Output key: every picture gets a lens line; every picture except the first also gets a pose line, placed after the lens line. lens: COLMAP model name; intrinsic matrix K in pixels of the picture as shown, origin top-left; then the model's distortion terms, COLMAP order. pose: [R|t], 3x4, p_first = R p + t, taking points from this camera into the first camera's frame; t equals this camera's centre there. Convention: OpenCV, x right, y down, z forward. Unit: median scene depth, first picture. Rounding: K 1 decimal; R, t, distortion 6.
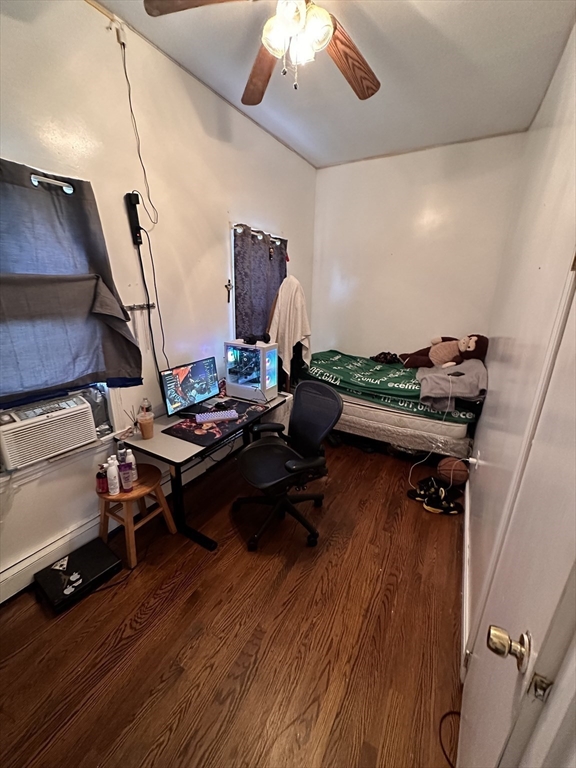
lens RADIAL K [[308.1, 0, 289.9], [0, 308.1, 385.6], [0, 0, 1]] dist [-0.000055, 0.000487]
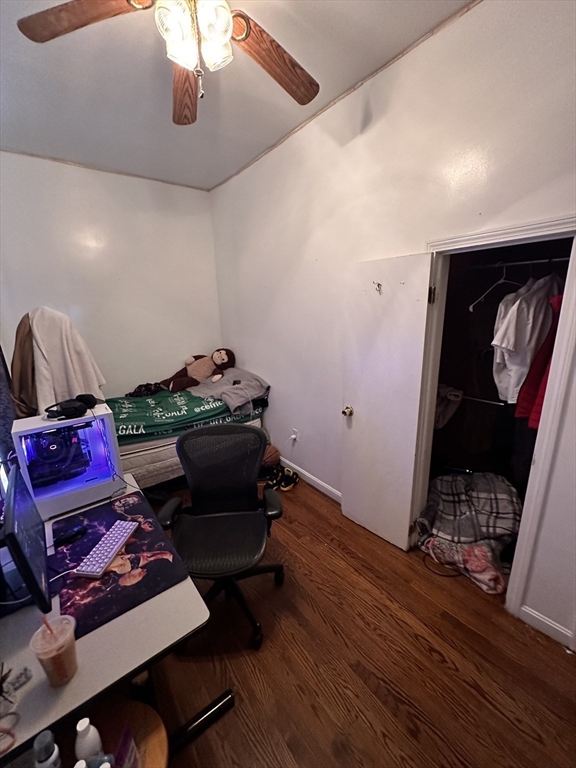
lens RADIAL K [[308.1, 0, 287.0], [0, 308.1, 385.4], [0, 0, 1]] dist [-0.000055, 0.000487]
pose [[0.390633, -0.261502, 0.882622, -0.497390], [0.313006, 0.939406, 0.139795, -0.150272], [-0.865698, 0.221658, 0.448815, 0.341463]]
